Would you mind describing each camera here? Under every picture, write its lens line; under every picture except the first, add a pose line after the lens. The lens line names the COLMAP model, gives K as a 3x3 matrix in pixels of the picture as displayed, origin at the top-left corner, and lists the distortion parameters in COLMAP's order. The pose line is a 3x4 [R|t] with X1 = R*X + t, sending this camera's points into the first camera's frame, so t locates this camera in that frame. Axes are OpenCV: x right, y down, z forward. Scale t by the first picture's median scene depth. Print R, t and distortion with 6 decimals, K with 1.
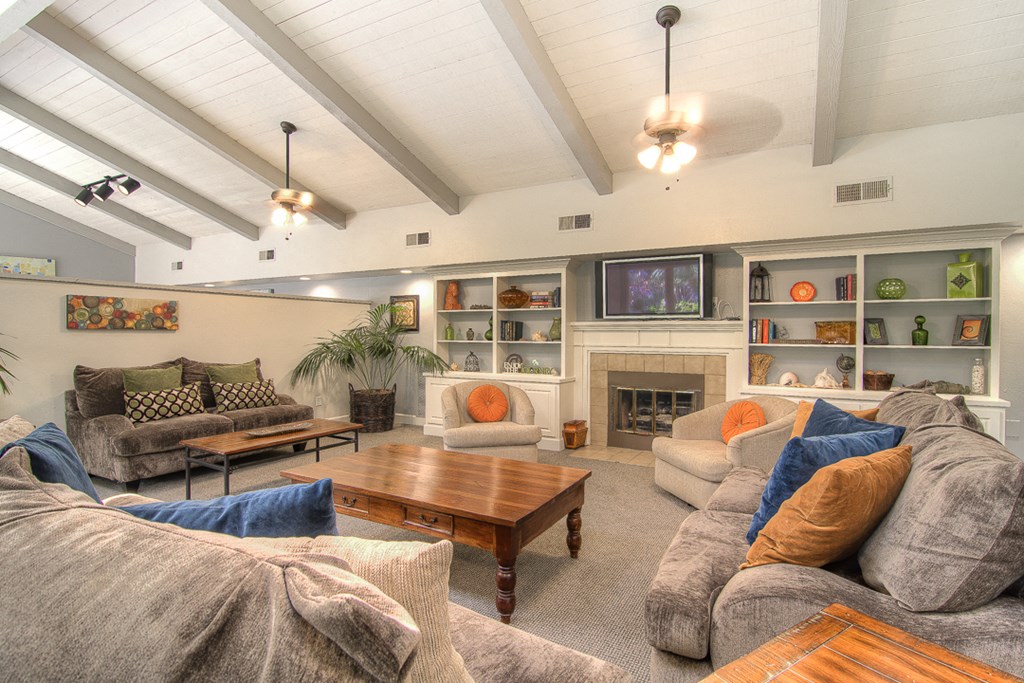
lens RADIAL K [[510.7, 0, 526.0], [0, 510.7, 340.9], [0, 0, 1]] dist [-0.002153, -0.000764]
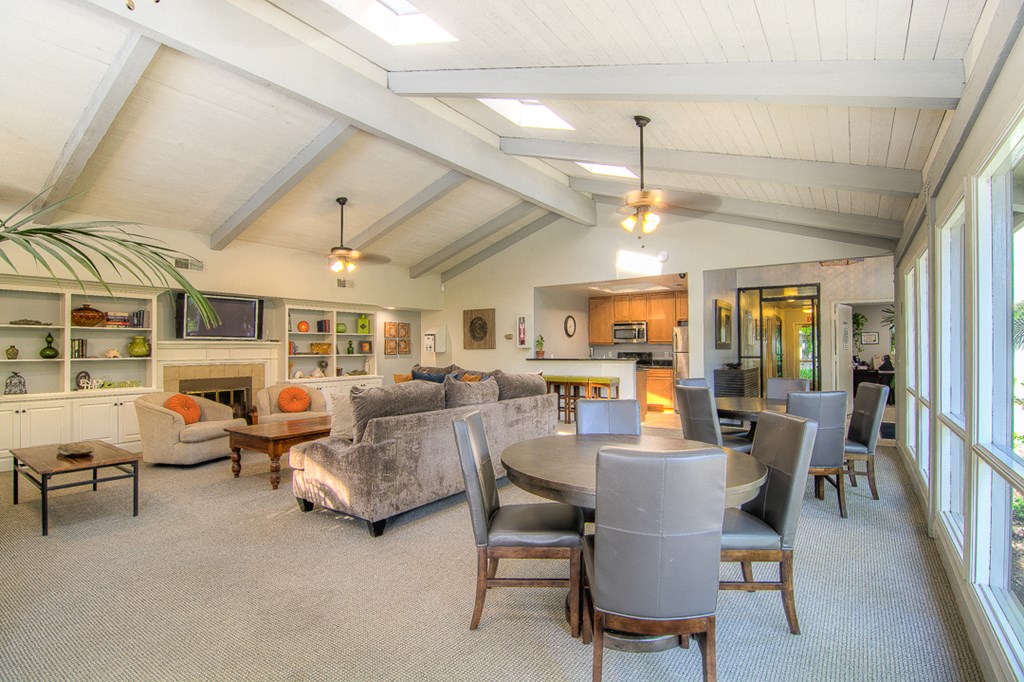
lens RADIAL K [[510.7, 0, 526.0], [0, 510.7, 340.4], [0, 0, 1]] dist [-0.002153, -0.000764]
pose [[0.078095, 0.009020, 0.996905, -0.971635], [0.014671, 0.999840, -0.010196, -0.012823], [-0.996838, 0.015421, 0.077950, 0.048742]]
